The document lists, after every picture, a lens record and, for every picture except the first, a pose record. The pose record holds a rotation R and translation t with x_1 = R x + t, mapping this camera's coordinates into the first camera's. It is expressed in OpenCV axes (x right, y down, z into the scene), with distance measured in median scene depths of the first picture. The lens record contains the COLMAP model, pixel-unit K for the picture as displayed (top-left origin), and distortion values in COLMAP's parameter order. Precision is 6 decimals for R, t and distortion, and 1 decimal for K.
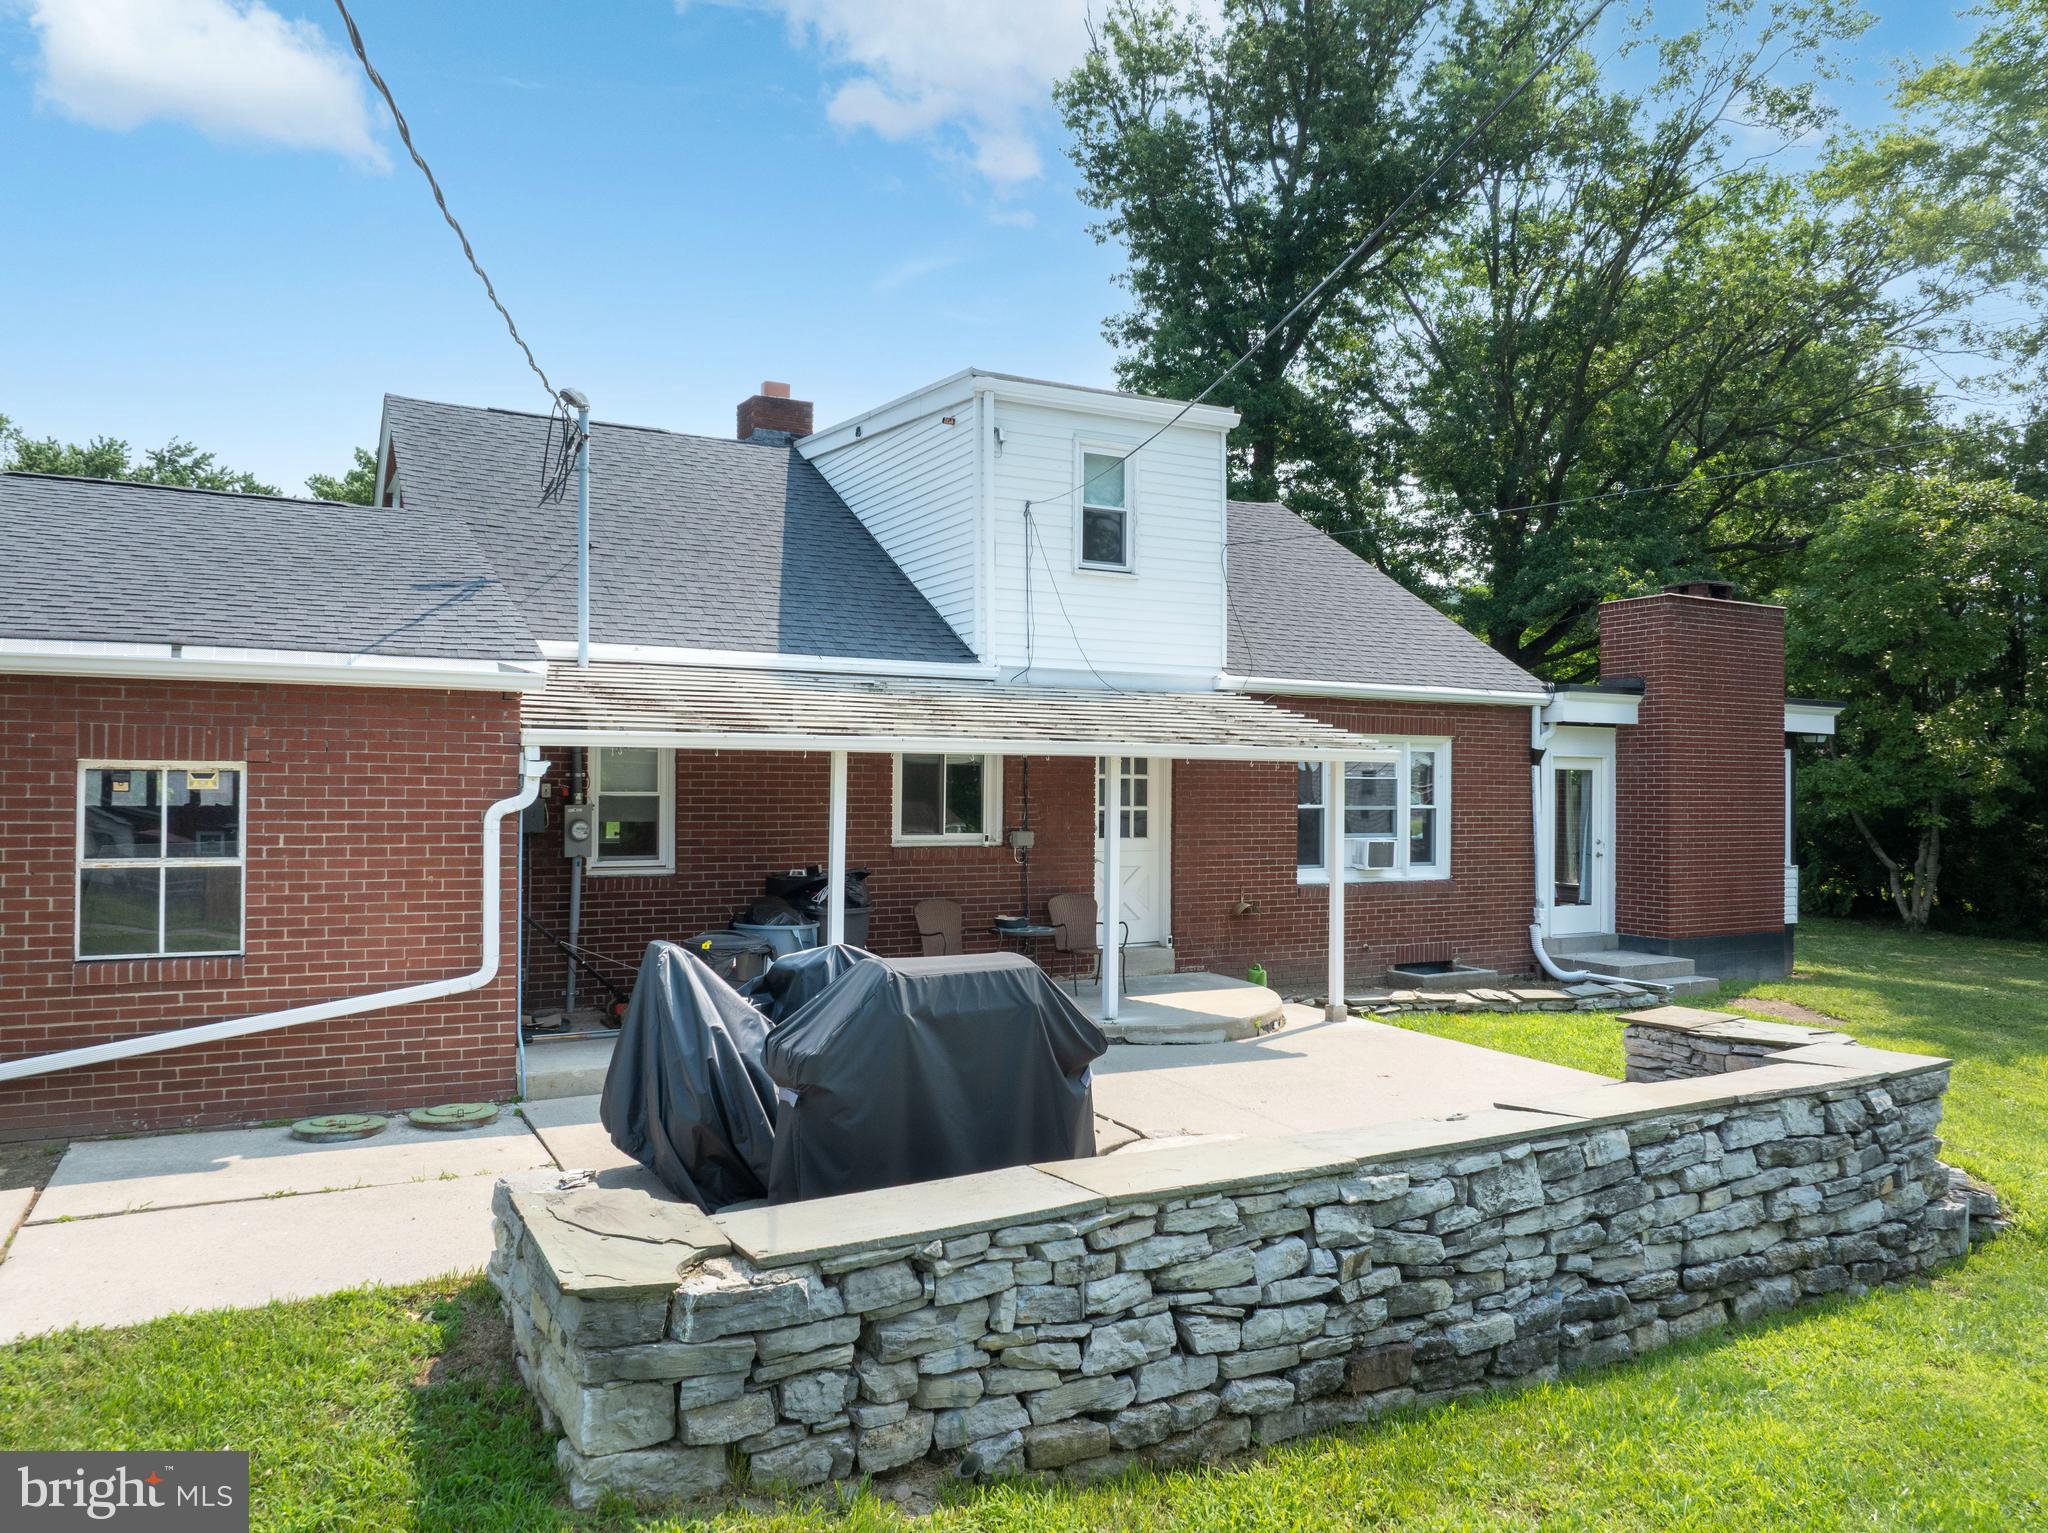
lens RADIAL K [[1445.6, 0, 1024.0], [0, 1445.6, 766.5], [0, 0, 1]] dist [-0.039427, 0.001696]
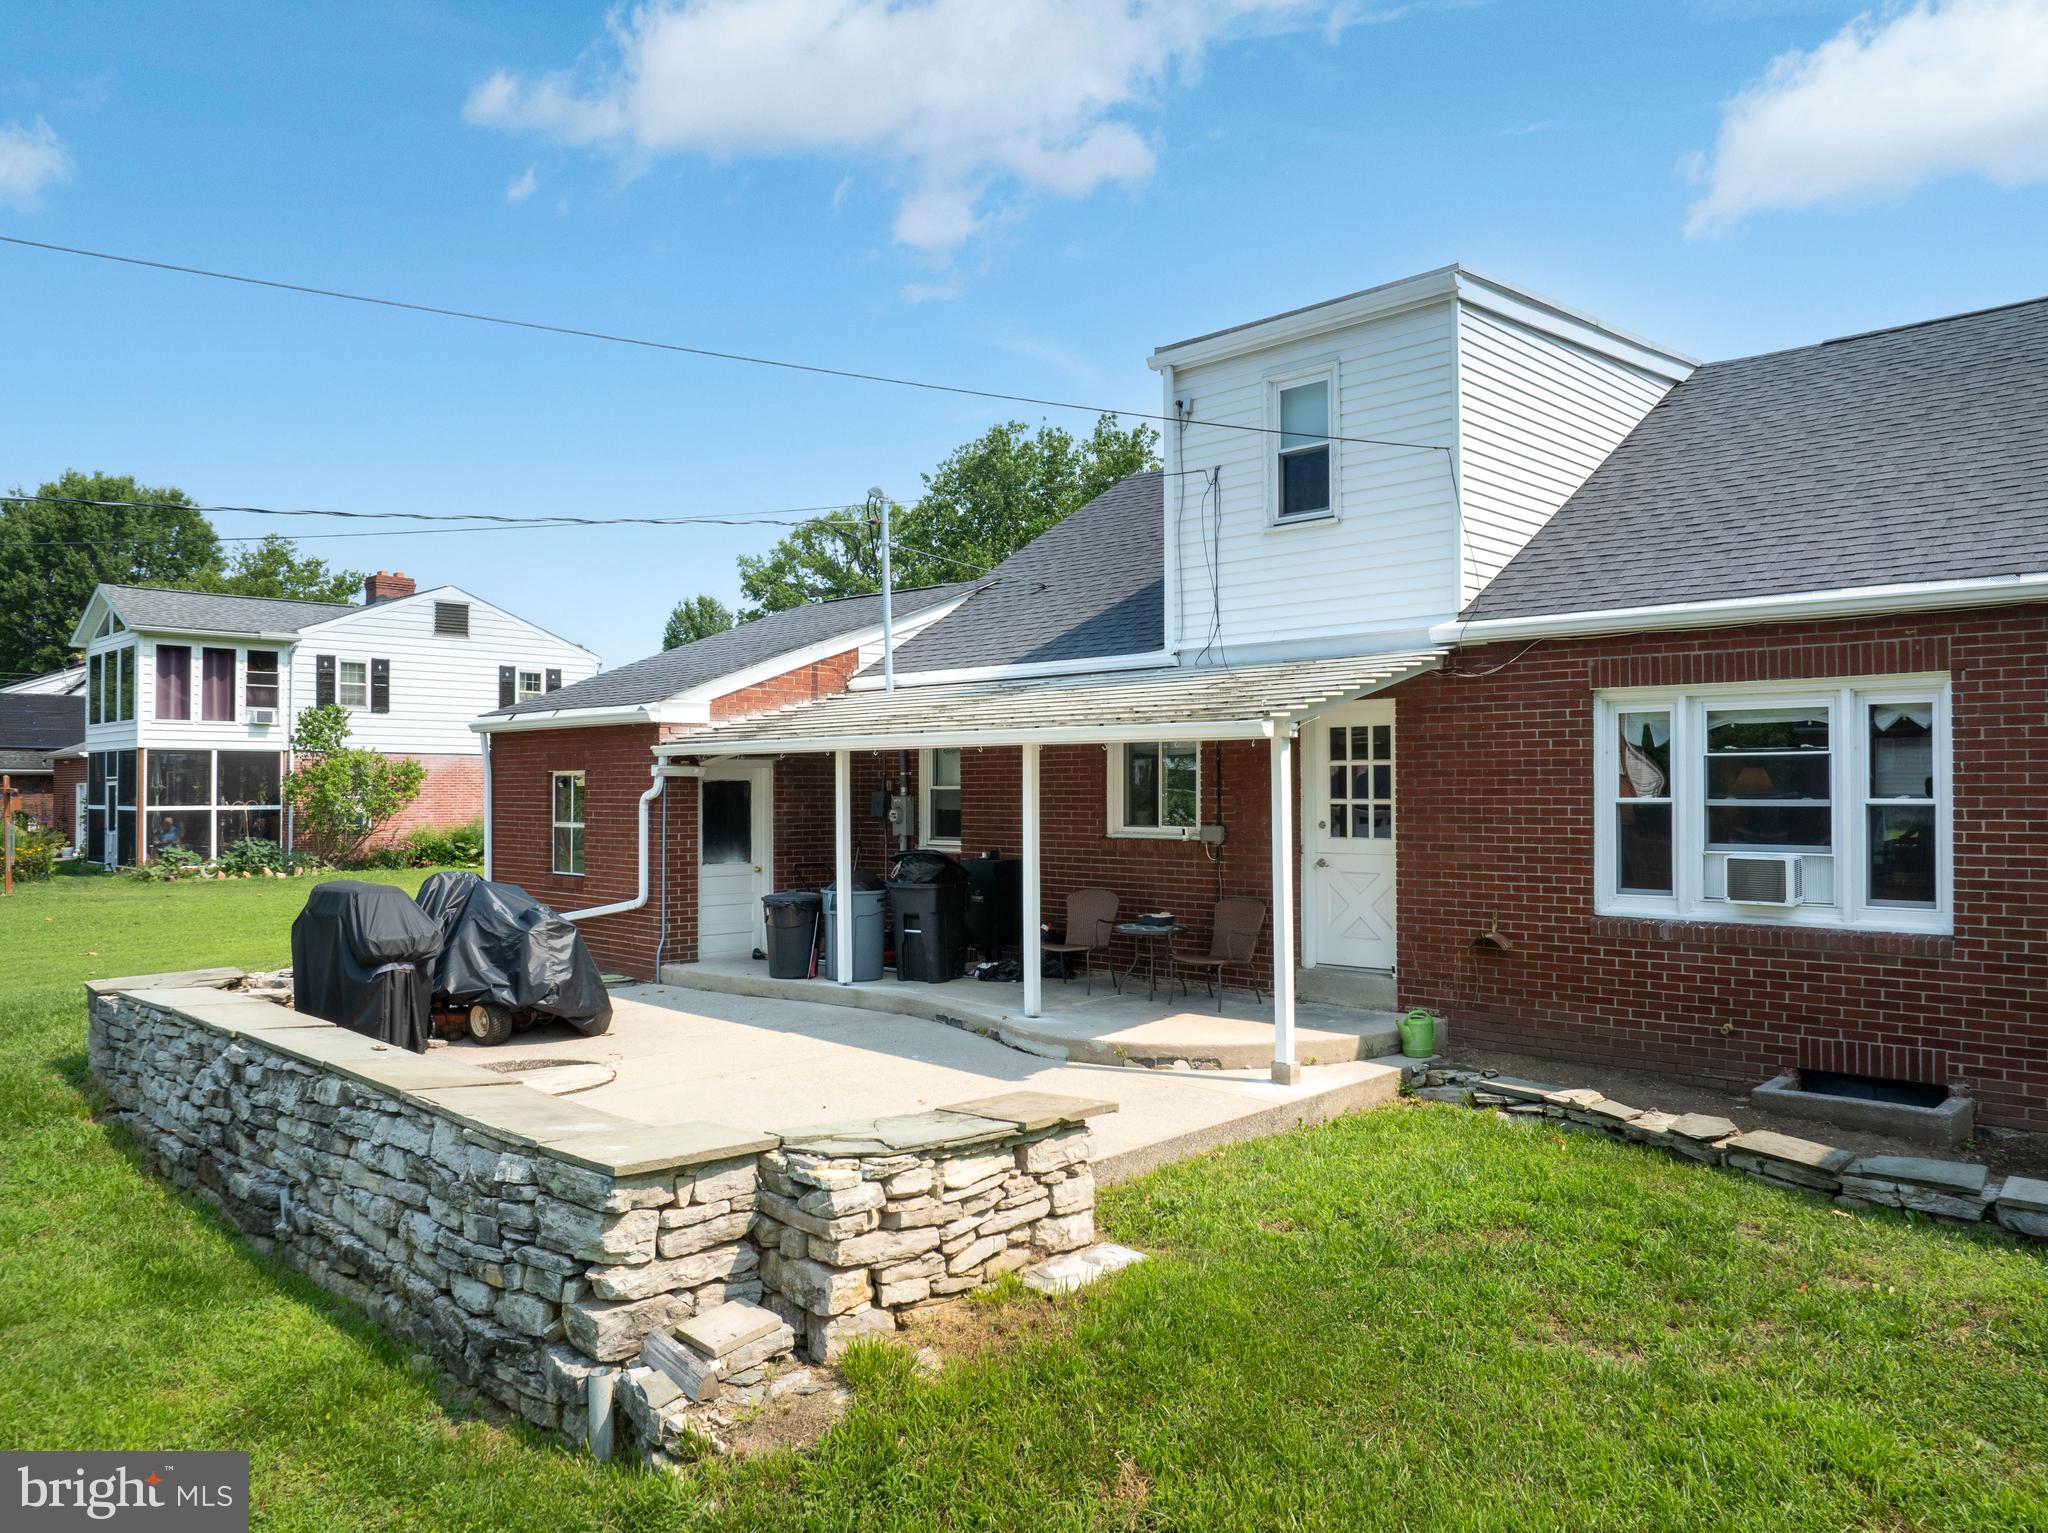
lens RADIAL K [[1445.6, 0, 1024.0], [0, 1445.6, 766.5], [0, 0, 1]] dist [-0.039427, 0.001696]
pose [[0.294981, -0.021412, -0.955263, 0.844120], [0.019260, 0.999679, -0.016460, 0.019975], [0.955309, -0.013543, 0.295299, 0.611172]]
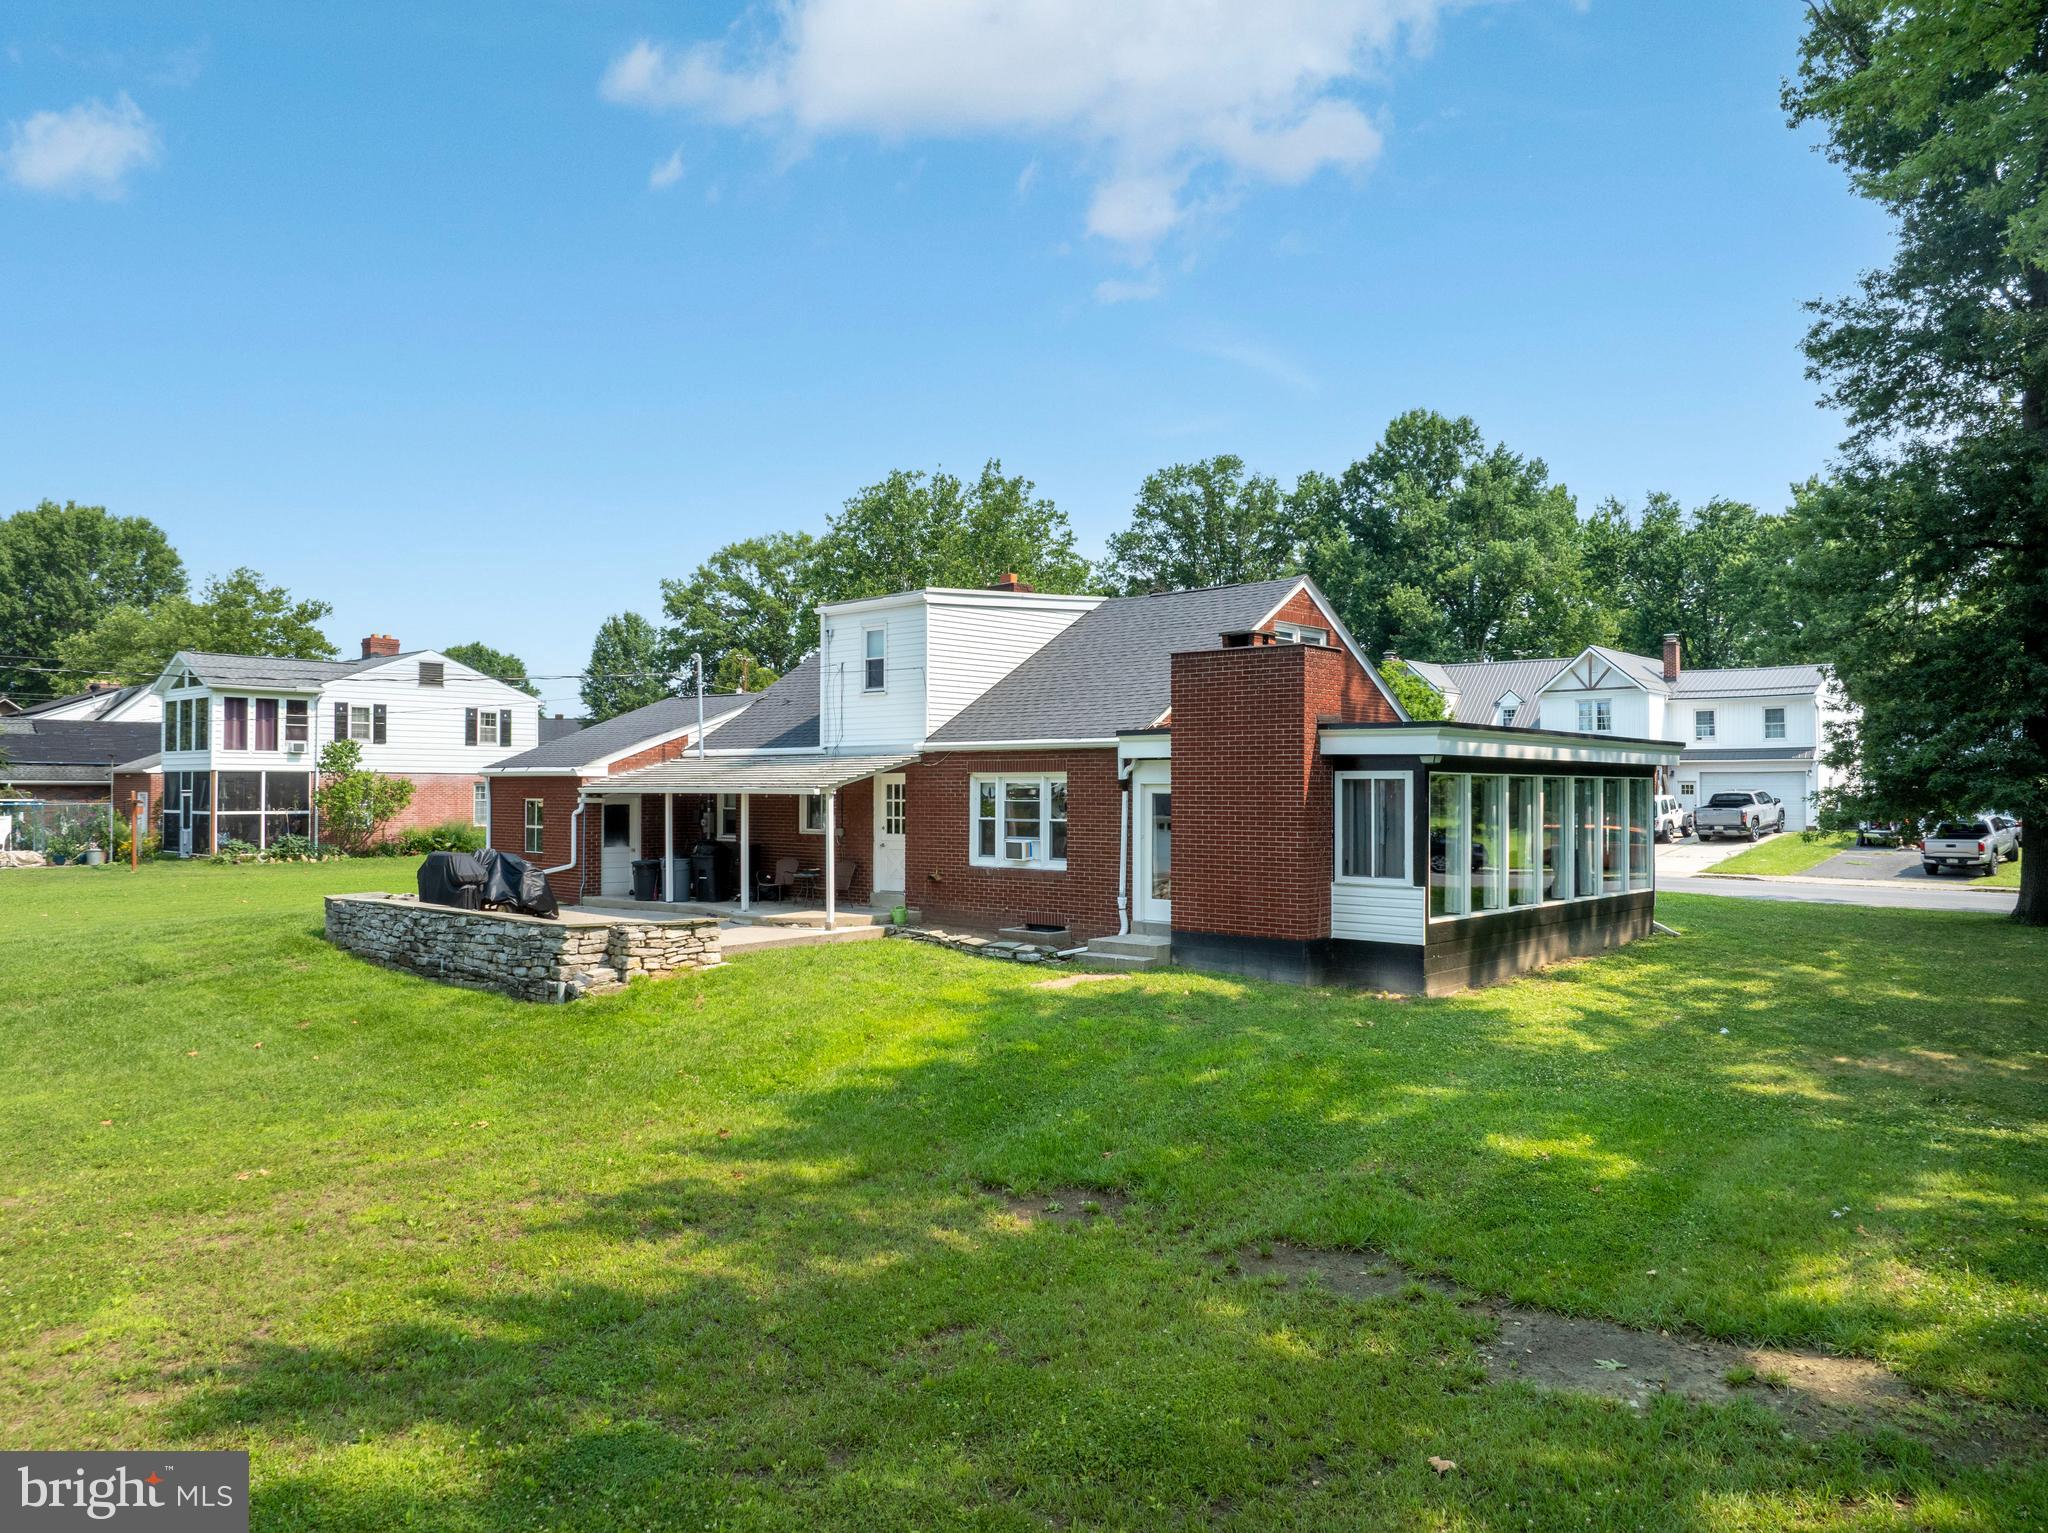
lens RADIAL K [[1445.6, 0, 1024.0], [0, 1445.6, 766.5], [0, 0, 1]] dist [-0.039427, 0.001696]
pose [[0.338939, -0.020143, -0.940593, 1.967310], [0.015187, 0.999758, -0.015937, -0.004762], [0.940686, -0.008883, 0.339163, 0.561558]]
